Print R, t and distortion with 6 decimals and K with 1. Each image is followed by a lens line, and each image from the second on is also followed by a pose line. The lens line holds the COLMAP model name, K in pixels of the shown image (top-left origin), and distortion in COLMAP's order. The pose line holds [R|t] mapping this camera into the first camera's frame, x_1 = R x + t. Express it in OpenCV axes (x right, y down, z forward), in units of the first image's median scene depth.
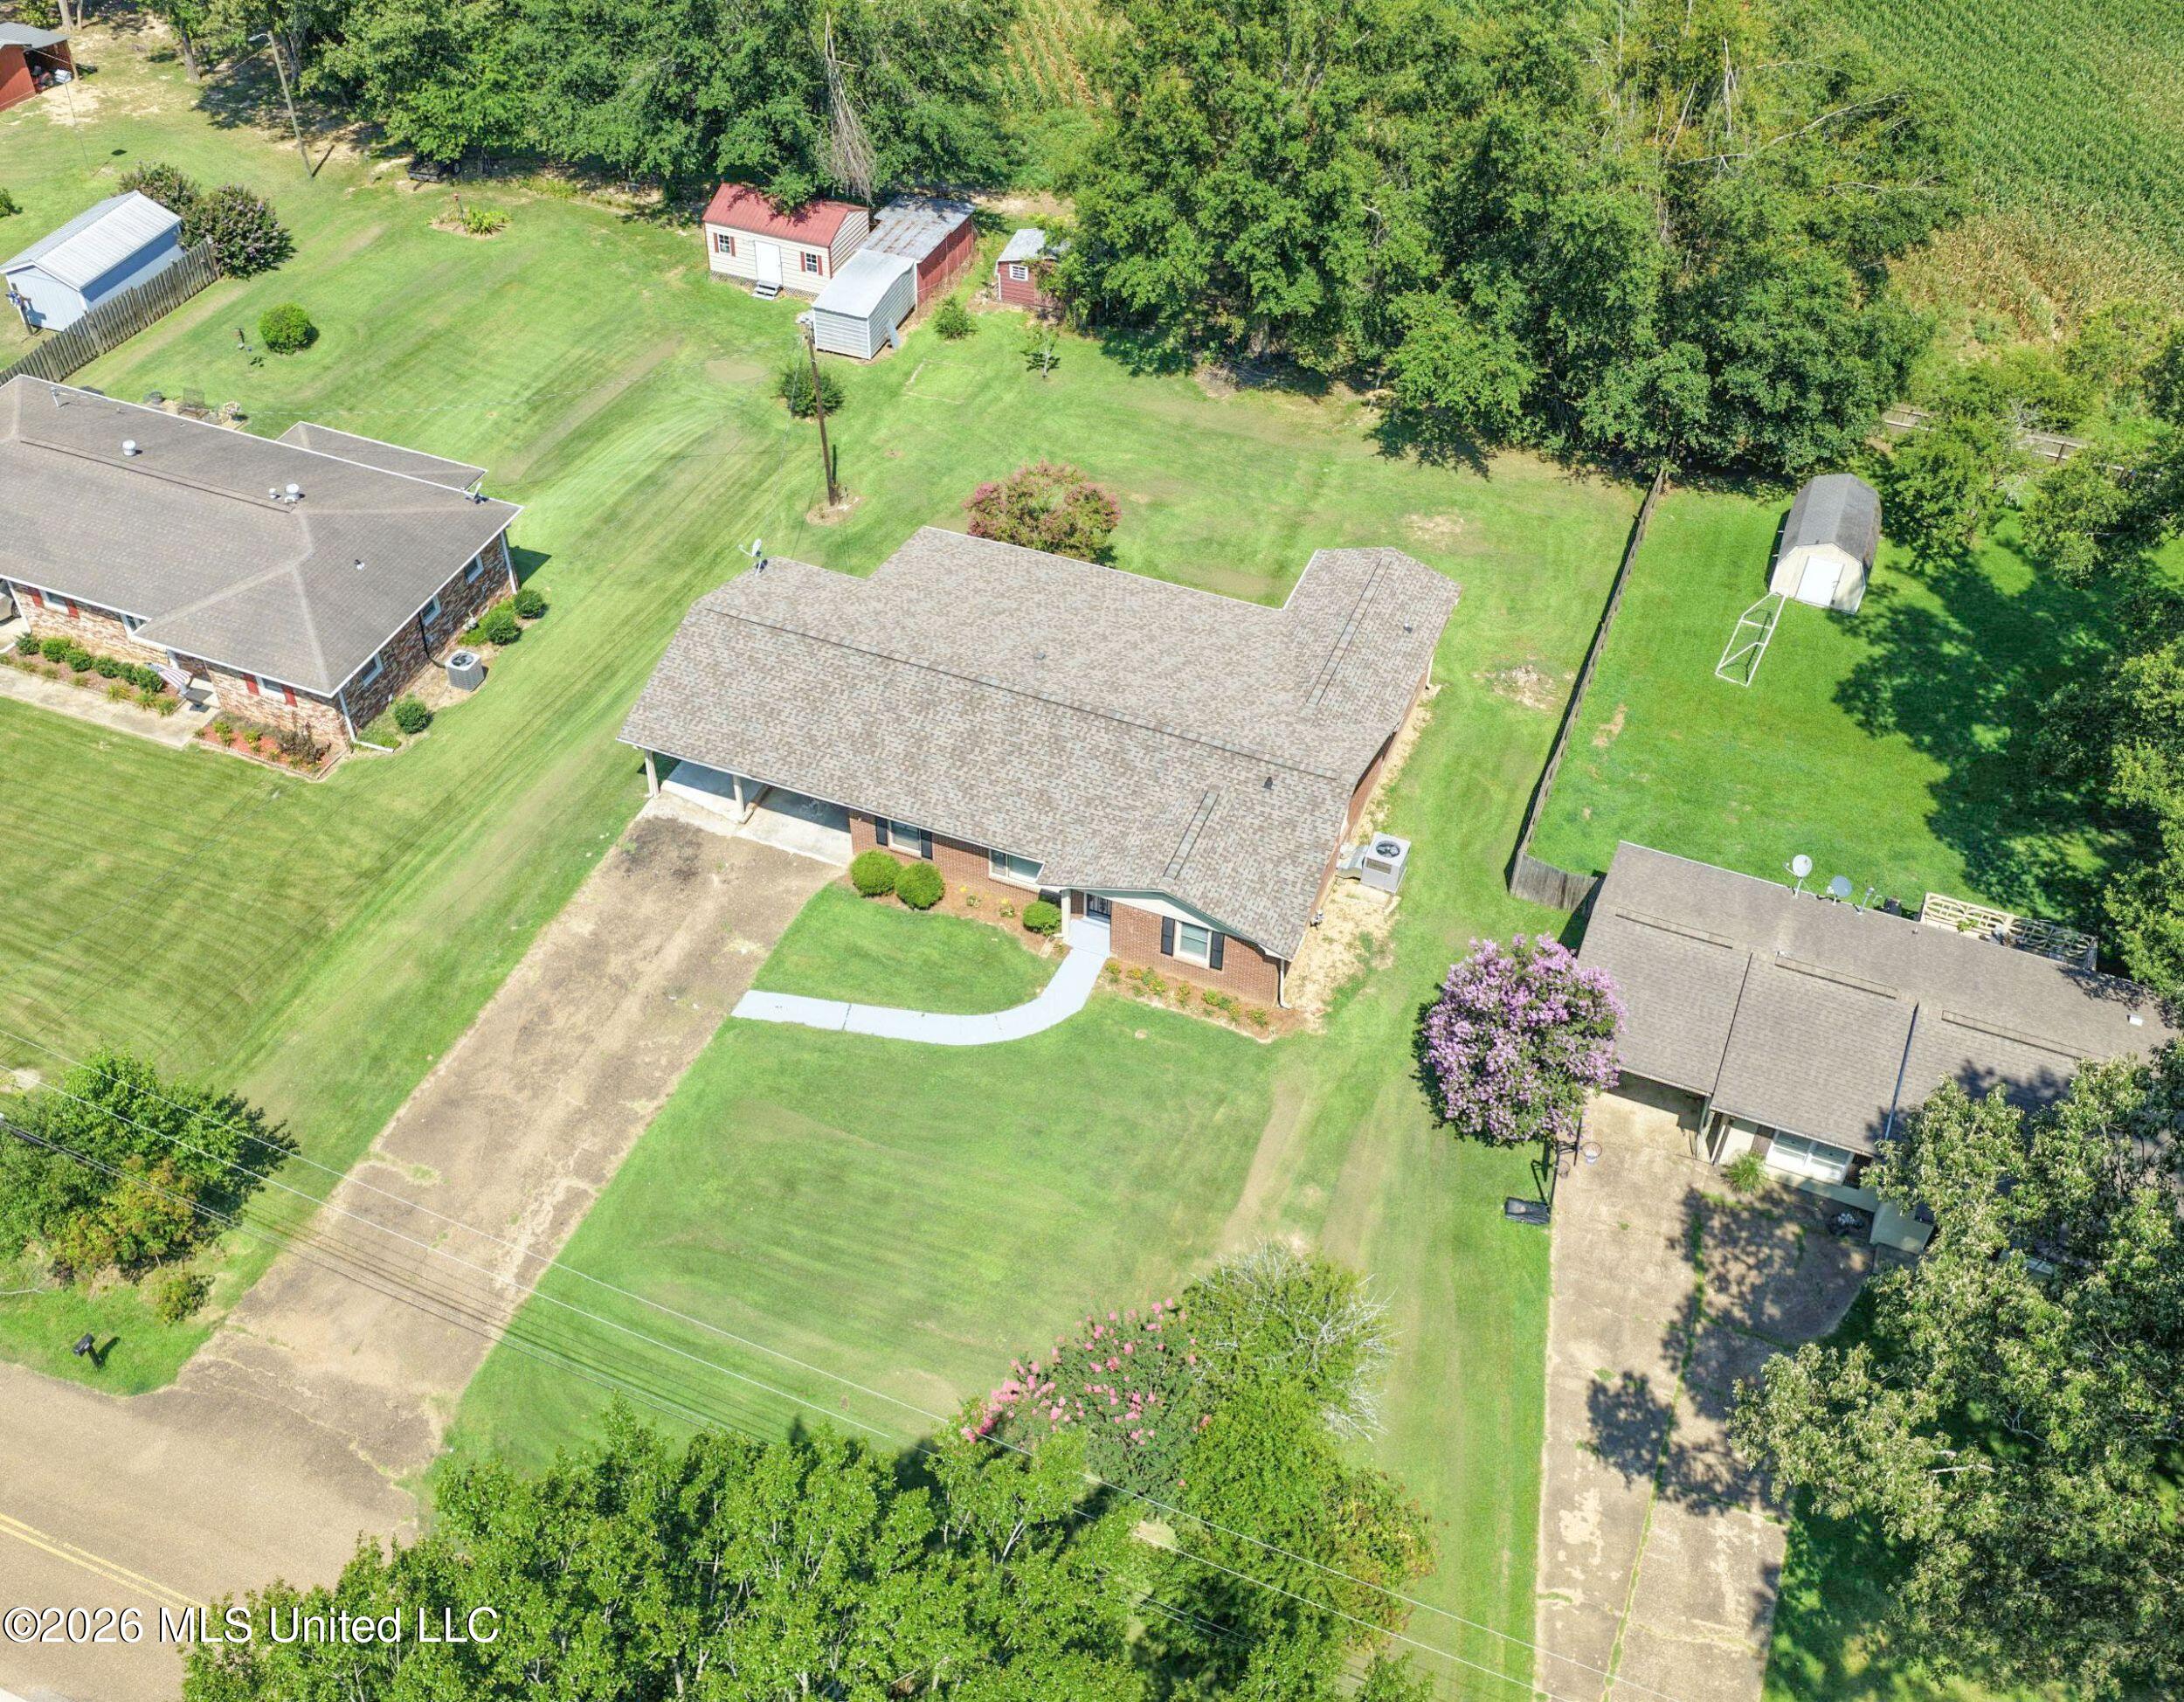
lens RADIAL K [[2015.6, 0, 1055.1], [0, 2015.6, 910.3], [0, 0, 1]] dist [-0.008112, -0.009283]
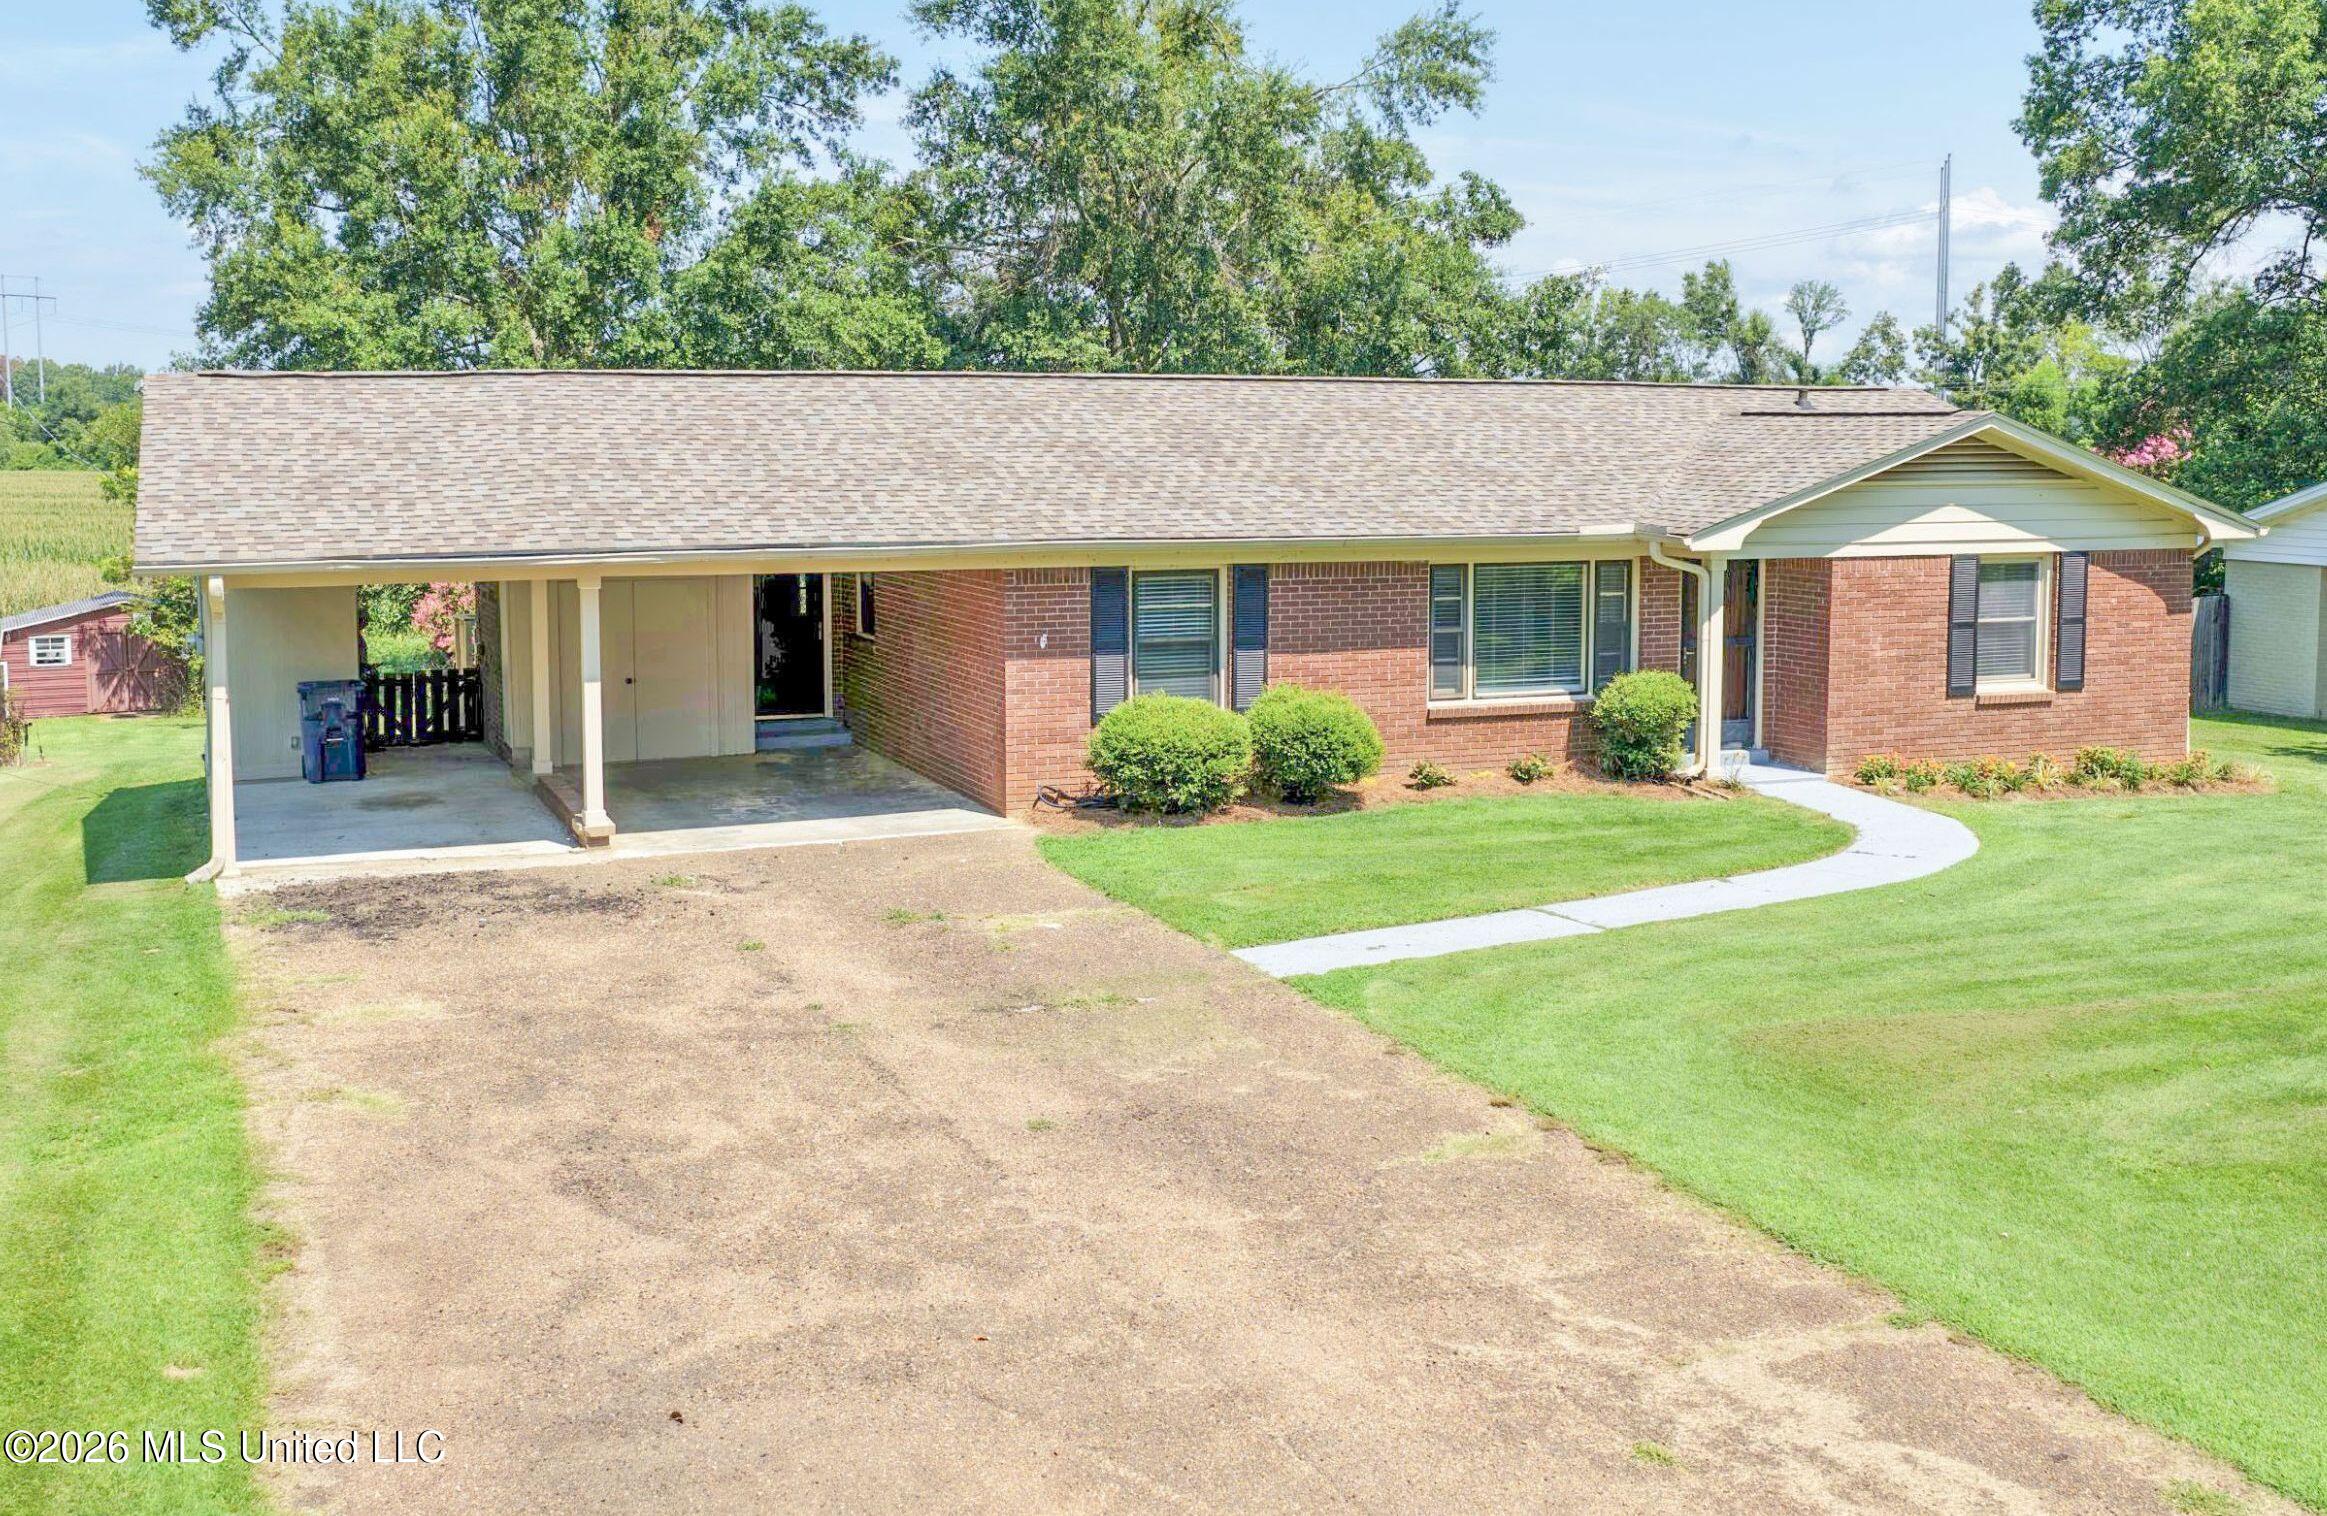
lens RADIAL K [[2411.2, 0, 1145.0], [0, 2411.2, 662.9], [0, 0, 1]] dist [-0.016528, 0.020490]
pose [[0.721901, -0.070666, 0.688379, -0.301501], [0.501112, 0.739418, -0.449609, 0.118820], [-0.477227, 0.669528, 0.569198, 0.673237]]
